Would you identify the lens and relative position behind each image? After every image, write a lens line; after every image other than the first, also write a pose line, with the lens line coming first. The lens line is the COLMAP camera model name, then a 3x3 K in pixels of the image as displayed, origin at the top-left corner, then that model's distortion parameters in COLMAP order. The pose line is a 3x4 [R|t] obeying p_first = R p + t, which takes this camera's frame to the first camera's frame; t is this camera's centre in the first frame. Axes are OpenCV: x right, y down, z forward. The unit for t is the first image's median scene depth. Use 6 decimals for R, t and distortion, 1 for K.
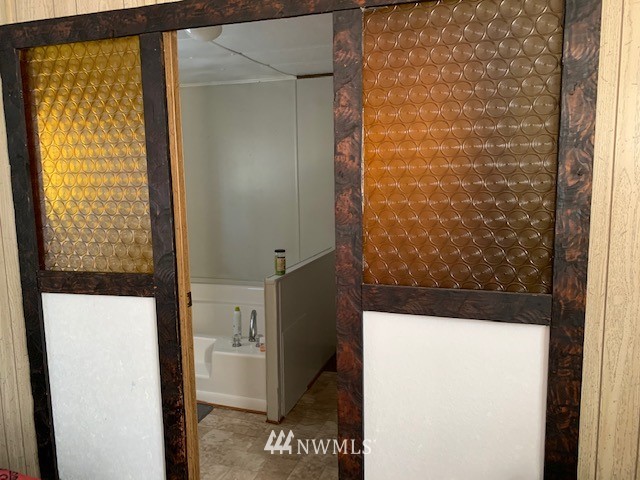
lens RADIAL K [[489.1, 0, 320.7], [0, 489.1, 239.3], [0, 0, 1]] dist [0.005889, 0.008008]
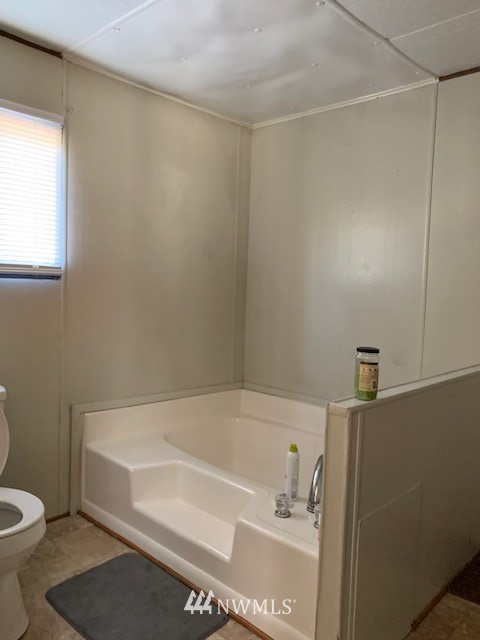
lens RADIAL K [[489.1, 0, 235.8], [0, 489.1, 320.1], [0, 0, 1]] dist [0.005889, 0.008008]
pose [[0.903955, 0.069969, -0.421864, 0.001787], [-0.099020, 0.993960, -0.047322, 0.026963], [0.416004, 0.084550, 0.905424, 0.448543]]
